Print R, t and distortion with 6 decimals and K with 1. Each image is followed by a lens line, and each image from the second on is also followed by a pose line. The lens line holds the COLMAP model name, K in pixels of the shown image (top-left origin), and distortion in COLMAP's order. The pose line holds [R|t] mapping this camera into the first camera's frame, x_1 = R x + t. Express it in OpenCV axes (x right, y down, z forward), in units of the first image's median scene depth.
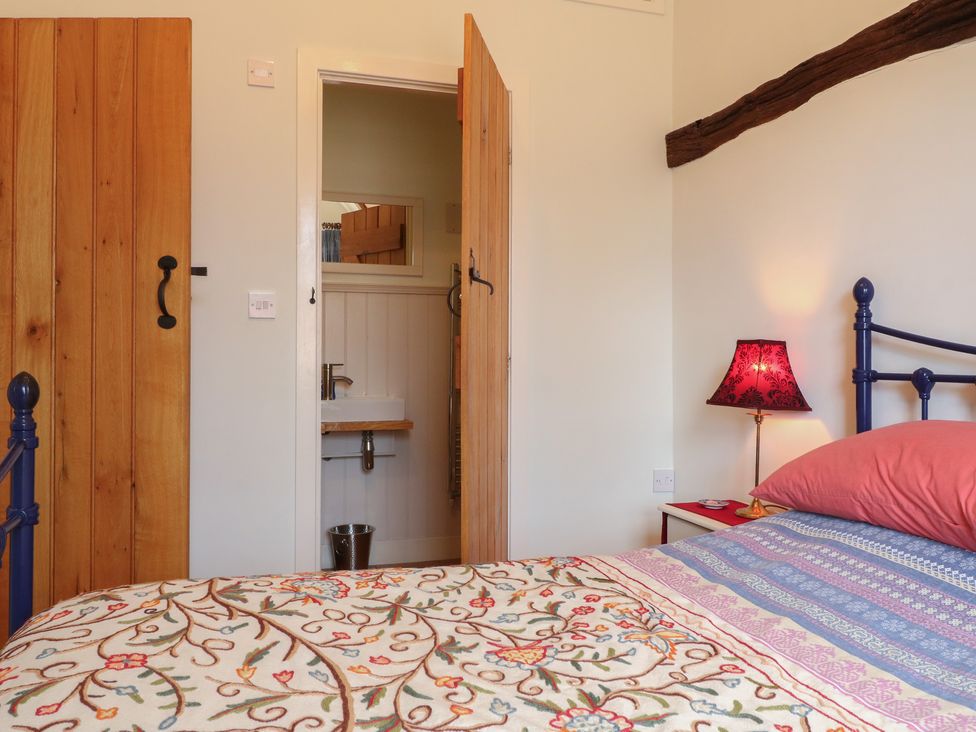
lens RADIAL K [[523.8, 0, 487.7], [0, 523.8, 360.0], [0, 0, 1]] dist [0.000765, -0.014790]
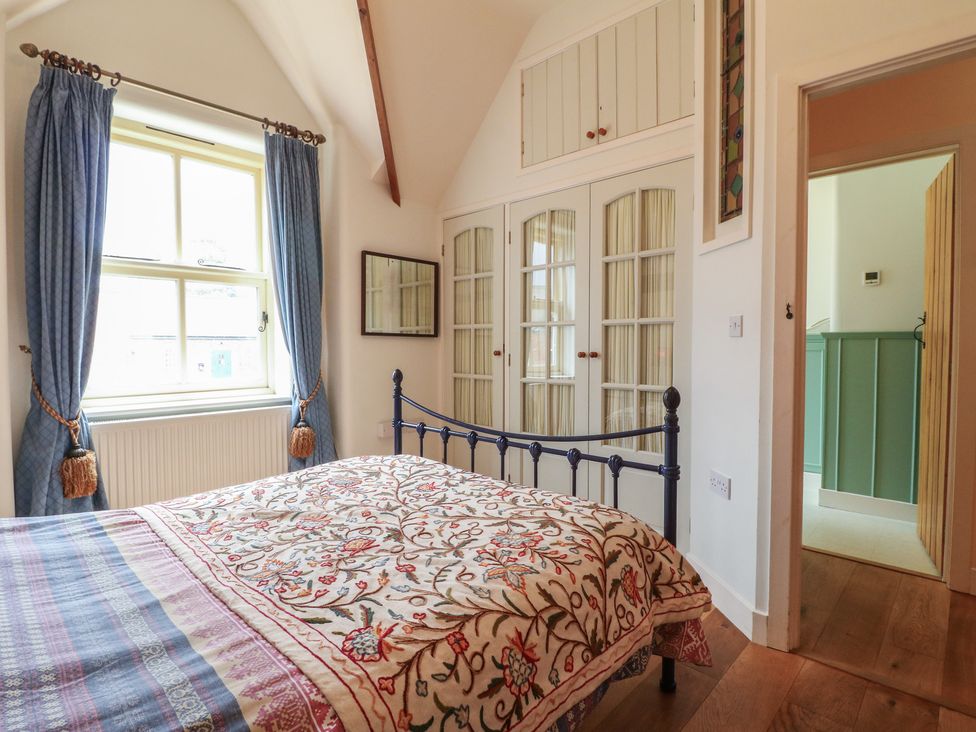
lens RADIAL K [[523.8, 0, 487.7], [0, 523.8, 360.0], [0, 0, 1]] dist [0.000765, -0.014790]
pose [[-0.842816, 0.010057, -0.538108, 0.580378], [-0.017166, 0.998814, 0.045553, -0.141841], [0.537928, 0.047629, -0.841644, 2.445183]]
